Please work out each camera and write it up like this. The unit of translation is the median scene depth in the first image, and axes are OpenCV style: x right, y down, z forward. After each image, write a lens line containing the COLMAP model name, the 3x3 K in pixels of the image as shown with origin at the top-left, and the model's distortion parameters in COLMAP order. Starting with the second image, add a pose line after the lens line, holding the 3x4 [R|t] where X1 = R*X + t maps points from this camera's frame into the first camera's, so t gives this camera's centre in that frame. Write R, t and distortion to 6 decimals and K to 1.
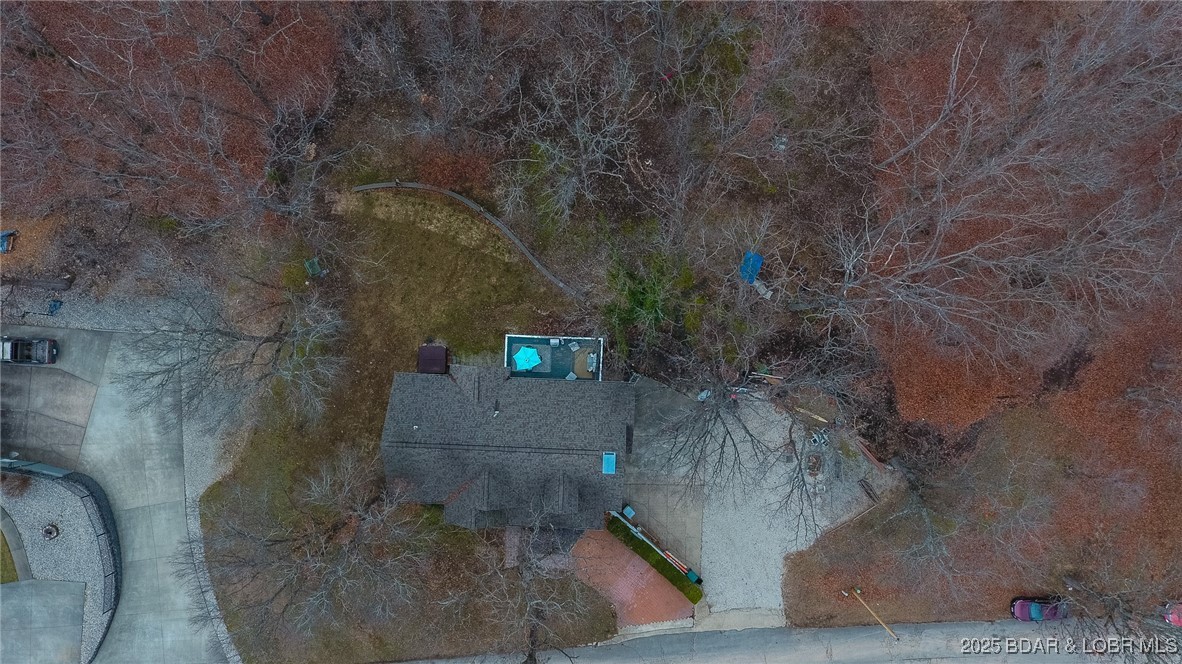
lens RADIAL K [[689.0, 0, 591.0], [0, 689.0, 332.0], [0, 0, 1]] dist [0.004147, 0.000335]
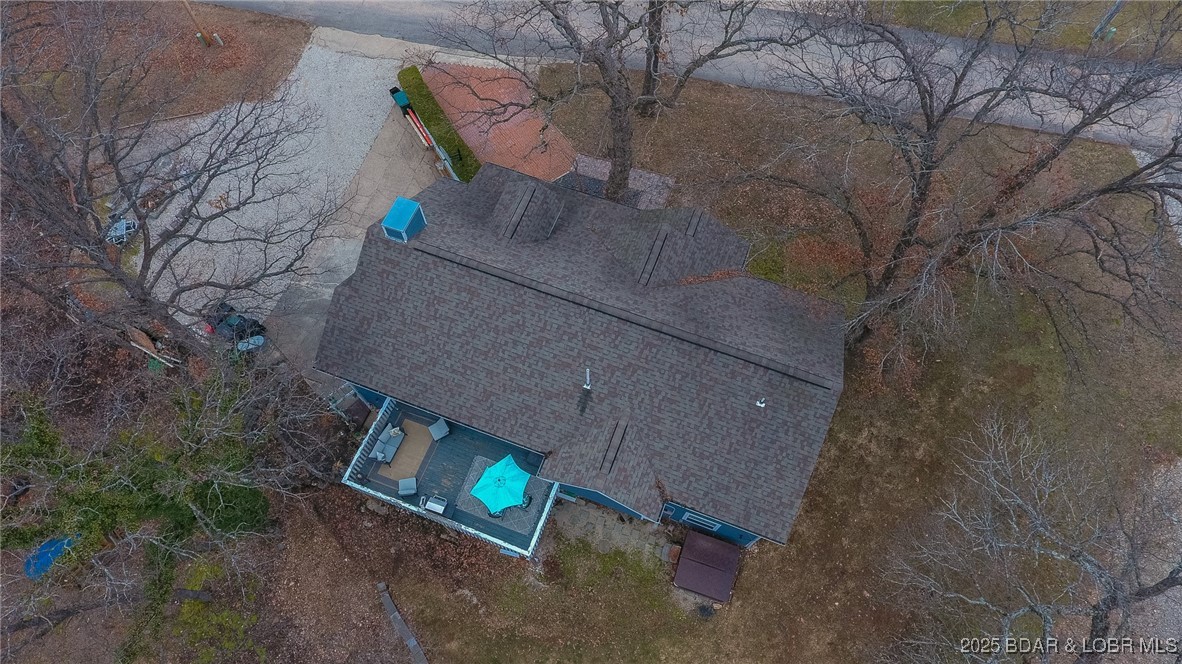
lens RADIAL K [[689.0, 0, 591.0], [0, 689.0, 332.0], [0, 0, 1]] dist [0.004147, 0.000335]
pose [[-0.947982, -0.285415, 0.140952, -0.174498], [0.318165, -0.863499, 0.391333, -0.031780], [0.010020, 0.415823, 0.909391, 0.496001]]
